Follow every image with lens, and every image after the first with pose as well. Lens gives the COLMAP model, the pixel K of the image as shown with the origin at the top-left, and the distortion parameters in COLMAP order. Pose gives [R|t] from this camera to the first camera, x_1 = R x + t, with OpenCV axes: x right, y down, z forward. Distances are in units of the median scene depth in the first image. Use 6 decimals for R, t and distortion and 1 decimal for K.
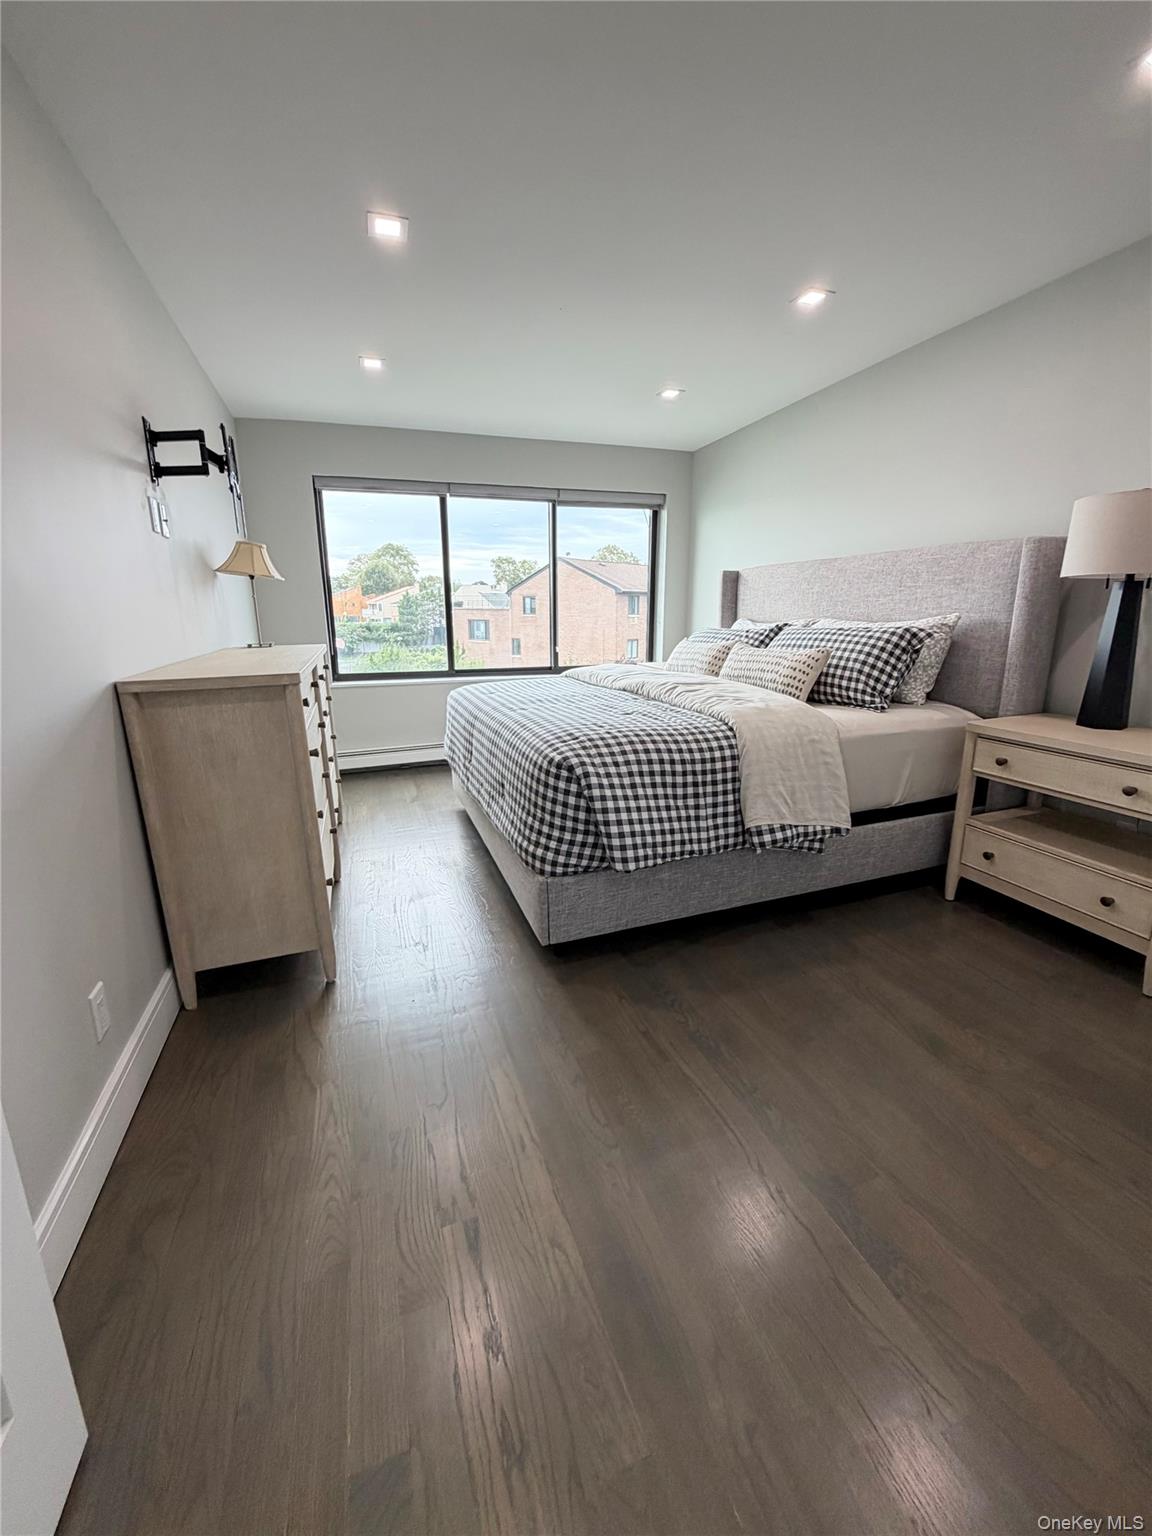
lens RADIAL K [[610.5, 0, 574.8], [0, 610.5, 764.6], [0, 0, 1]] dist [0.002850, -0.000041]
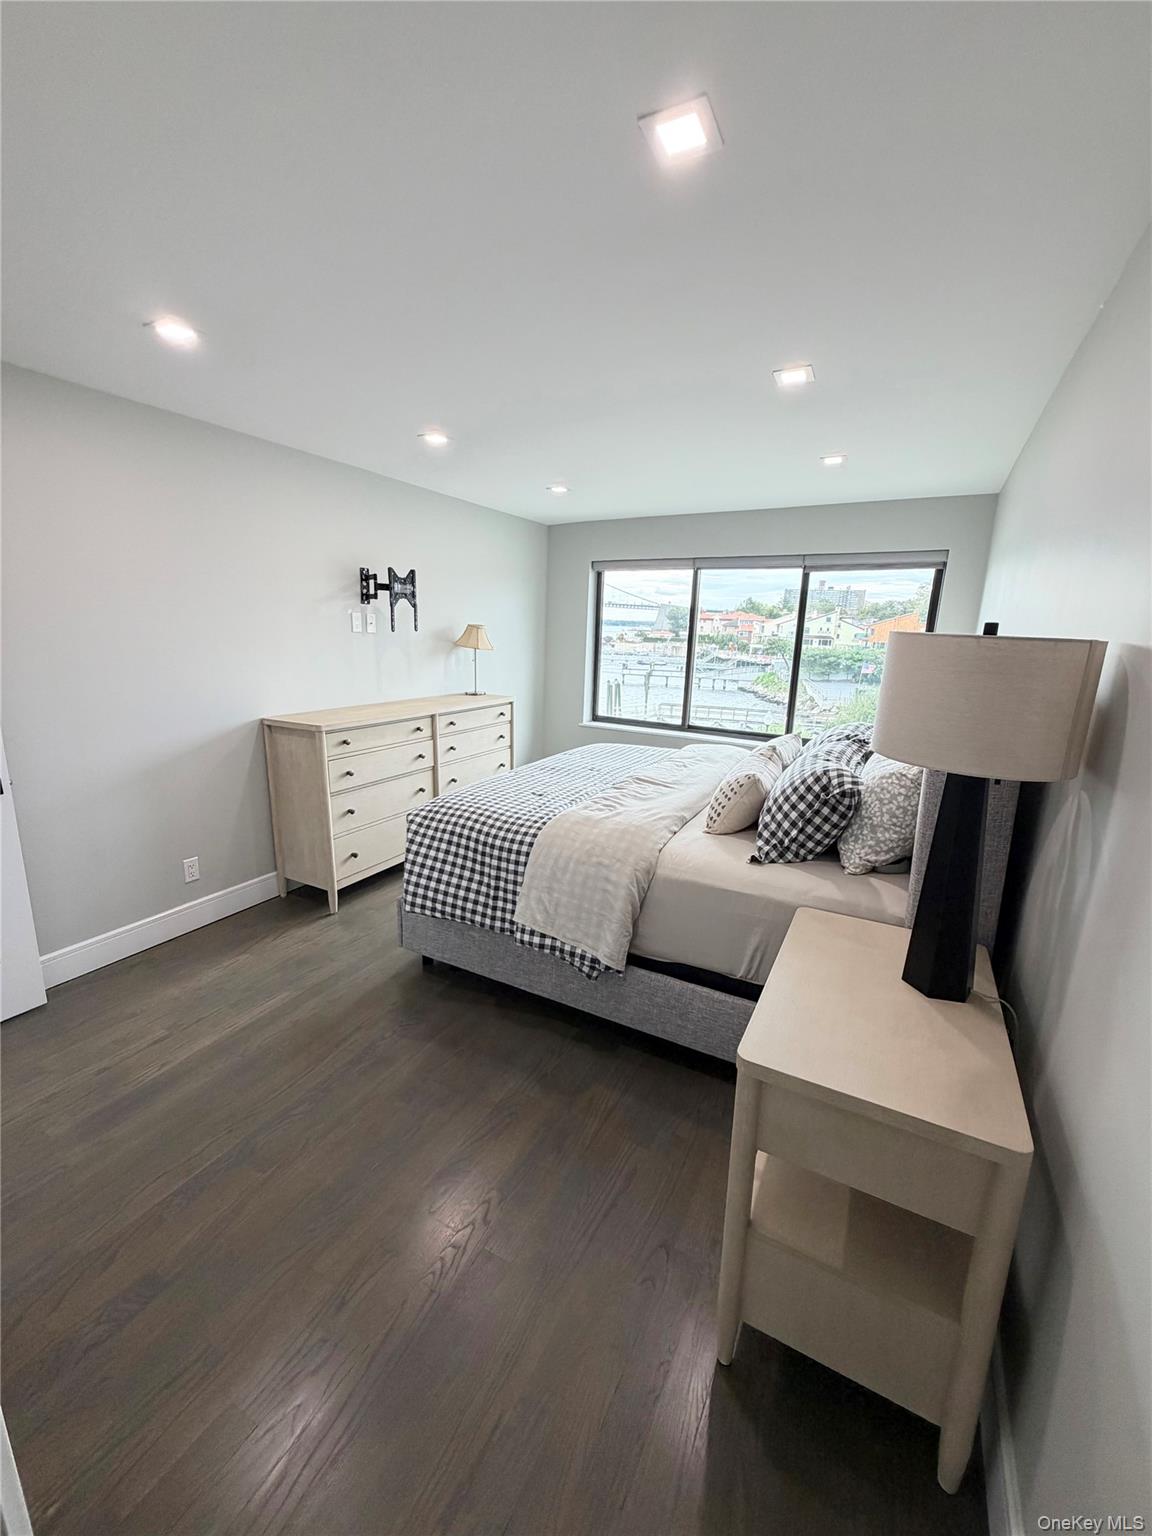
lens RADIAL K [[607.1, 0, 580.7], [0, 607.1, 768.3], [0, 0, 1]] dist [-0.000515, 0.000341]
pose [[0.672141, 0.194269, -0.714484, 1.015914], [-0.215473, 0.974522, 0.062270, -0.237538], [0.708377, 0.112098, 0.696876, 0.282612]]
